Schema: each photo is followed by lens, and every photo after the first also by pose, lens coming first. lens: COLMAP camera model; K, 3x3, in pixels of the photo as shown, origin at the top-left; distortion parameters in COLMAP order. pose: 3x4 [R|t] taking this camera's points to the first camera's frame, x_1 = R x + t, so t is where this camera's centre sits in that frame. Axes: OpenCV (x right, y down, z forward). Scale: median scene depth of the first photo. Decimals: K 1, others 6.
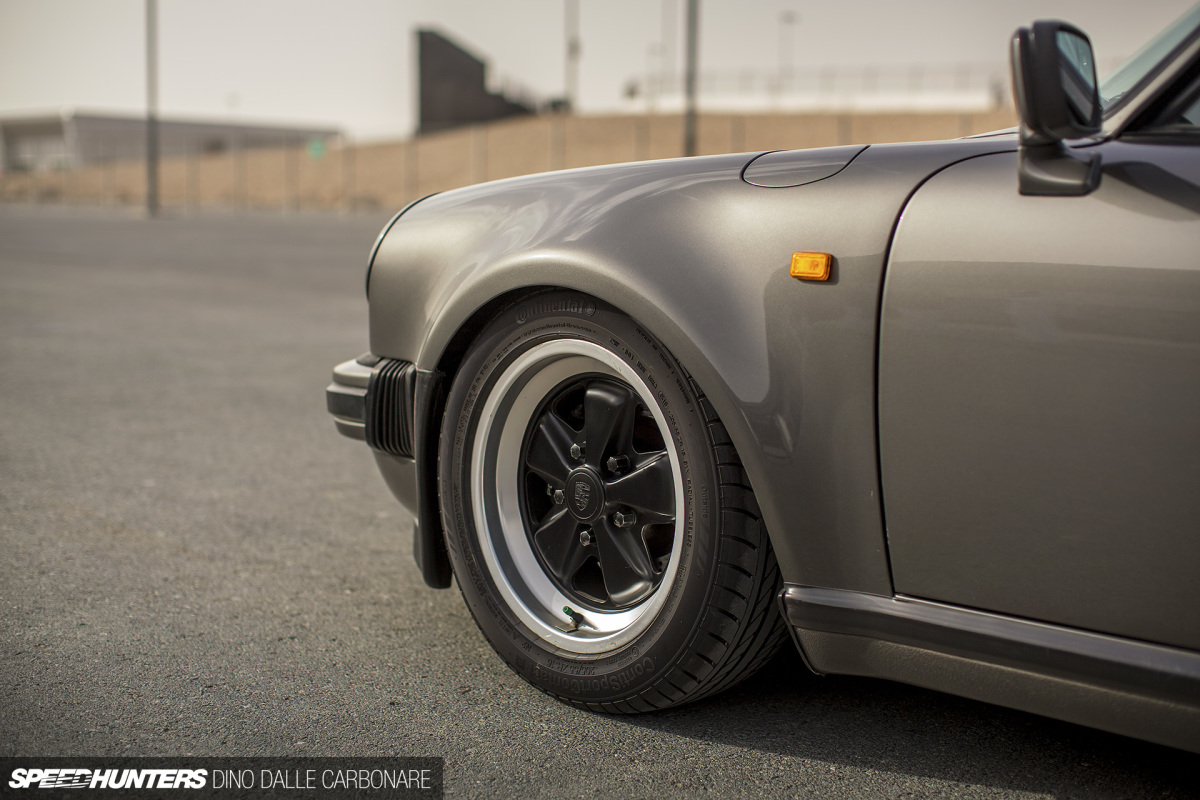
lens RADIAL K [[1730.7, 0, 600.8], [0, 1730.7, 397.3], [0, 0, 1]] dist [-0.109863, 0.072691]
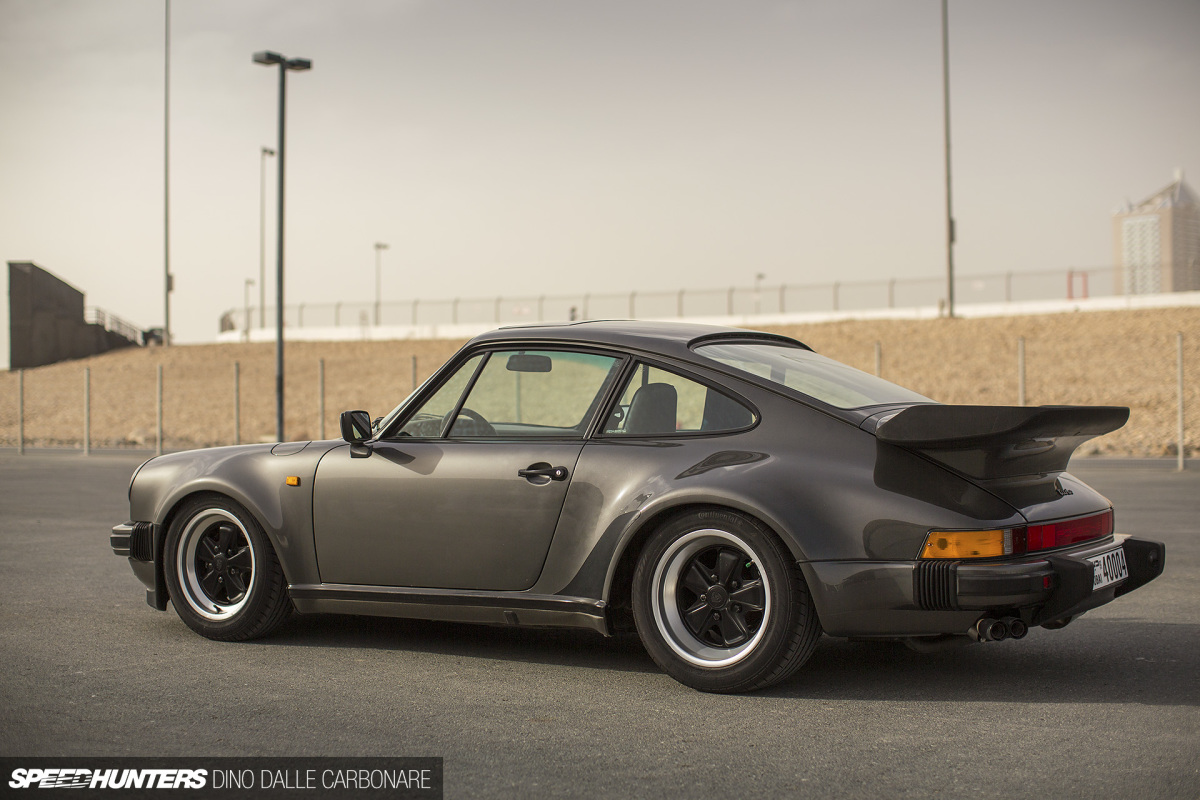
lens RADIAL K [[1730.7, 0, 600.8], [0, 1730.7, 397.3], [0, 0, 1]] dist [-0.109863, 0.072691]
pose [[0.973196, -0.020163, 0.229091, -0.041497], [0.048998, 0.991456, -0.120890, 0.154273], [-0.224696, 0.128874, 0.965869, -1.864117]]
